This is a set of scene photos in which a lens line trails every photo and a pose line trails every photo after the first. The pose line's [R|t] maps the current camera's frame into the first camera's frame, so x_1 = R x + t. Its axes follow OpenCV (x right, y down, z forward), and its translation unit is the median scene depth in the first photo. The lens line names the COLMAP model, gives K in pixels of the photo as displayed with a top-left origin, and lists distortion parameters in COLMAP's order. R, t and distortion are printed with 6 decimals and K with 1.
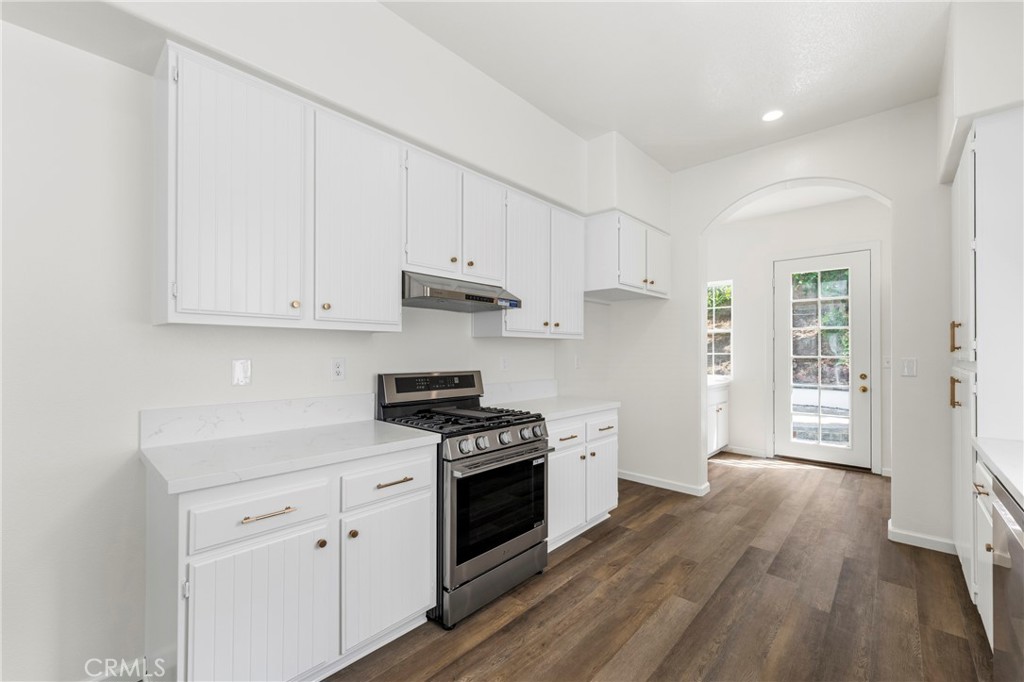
lens RADIAL K [[413.4, 0, 512.8], [0, 413.4, 345.5], [0, 0, 1]] dist [-0.001131, -0.000345]
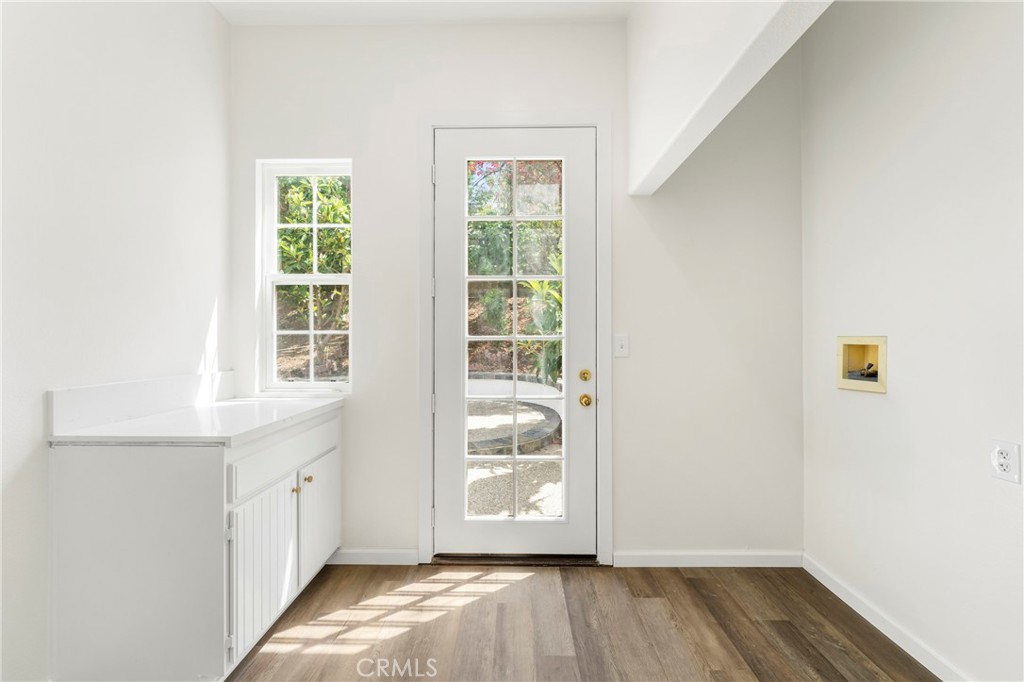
lens RADIAL K [[413.4, 0, 515.5], [0, 413.4, 334.3], [0, 0, 1]] dist [-0.001131, -0.000345]
pose [[0.759087, -0.008595, 0.650933, 0.647950], [-0.002625, 0.999864, 0.016264, 0.023978], [-0.650984, -0.014054, 0.758961, 0.958467]]
